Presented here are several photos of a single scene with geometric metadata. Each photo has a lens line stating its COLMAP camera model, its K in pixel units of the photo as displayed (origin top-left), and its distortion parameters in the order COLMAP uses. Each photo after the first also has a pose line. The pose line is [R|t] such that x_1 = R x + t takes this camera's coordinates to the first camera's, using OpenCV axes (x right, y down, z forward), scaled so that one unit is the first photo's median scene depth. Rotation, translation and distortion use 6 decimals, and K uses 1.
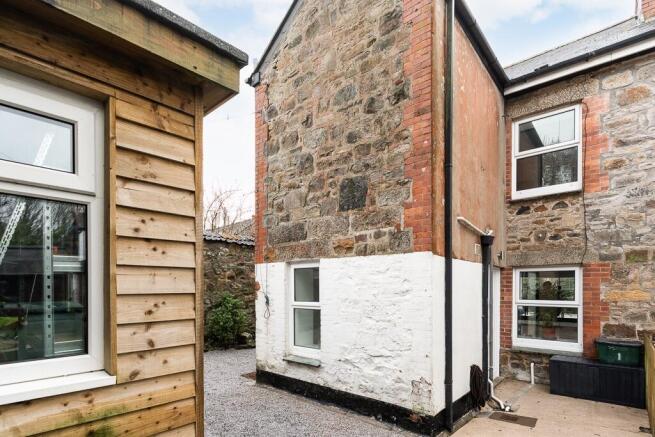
lens RADIAL K [[336.9, 0, 327.5], [0, 336.9, 218.5], [0, 0, 1]] dist [0.000287, 0.000357]
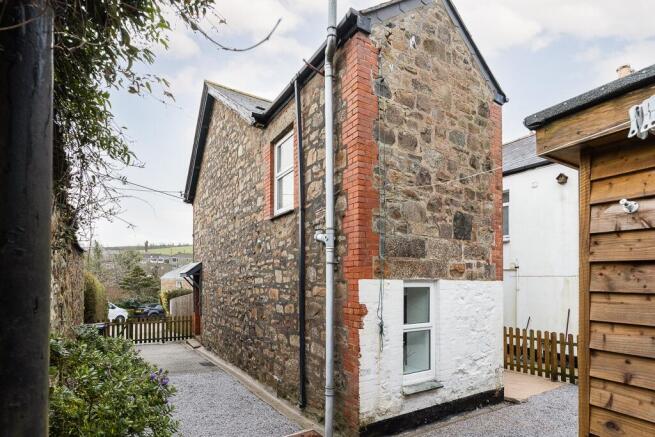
lens RADIAL K [[336.9, 0, 327.5], [0, 336.9, 218.5], [0, 0, 1]] dist [0.000287, 0.000357]
pose [[0.269732, 0.179594, 0.946039, -1.099030], [-0.199936, 0.971488, -0.127420, 0.135295], [-0.941950, -0.154778, 0.297949, 1.025890]]
